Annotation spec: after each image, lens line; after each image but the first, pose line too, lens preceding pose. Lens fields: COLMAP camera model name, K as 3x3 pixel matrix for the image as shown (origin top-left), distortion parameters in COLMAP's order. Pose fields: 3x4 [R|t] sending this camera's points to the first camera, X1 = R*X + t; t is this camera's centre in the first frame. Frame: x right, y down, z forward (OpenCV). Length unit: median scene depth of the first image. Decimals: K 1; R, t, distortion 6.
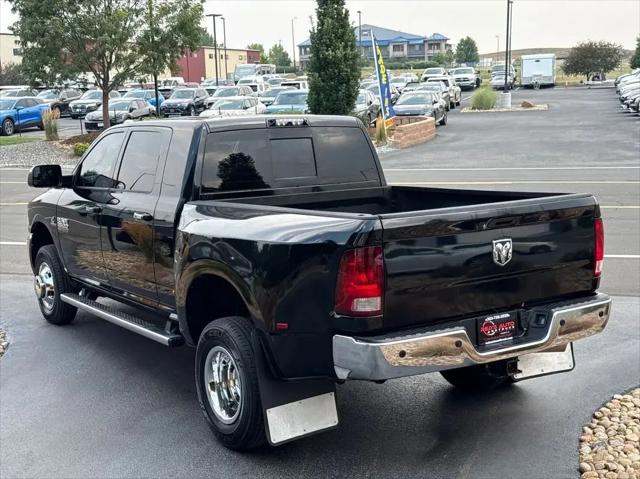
lens RADIAL K [[888.7, 0, 315.9], [0, 888.7, 241.6], [0, 0, 1]] dist [0.119914, 0.000000]
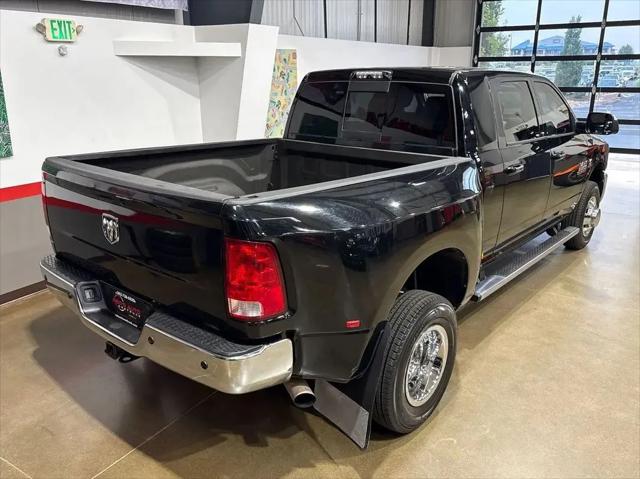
lens RADIAL K [[530.4, 0, 318.7], [0, 530.4, 229.8], [0, 0, 1]] dist [0.048477, -0.059449]
pose [[0.284799, 0.297538, -0.911241, 0.590373], [-0.146333, 0.952962, 0.265426, -0.125050], [0.947352, 0.057751, 0.314942, 0.803250]]
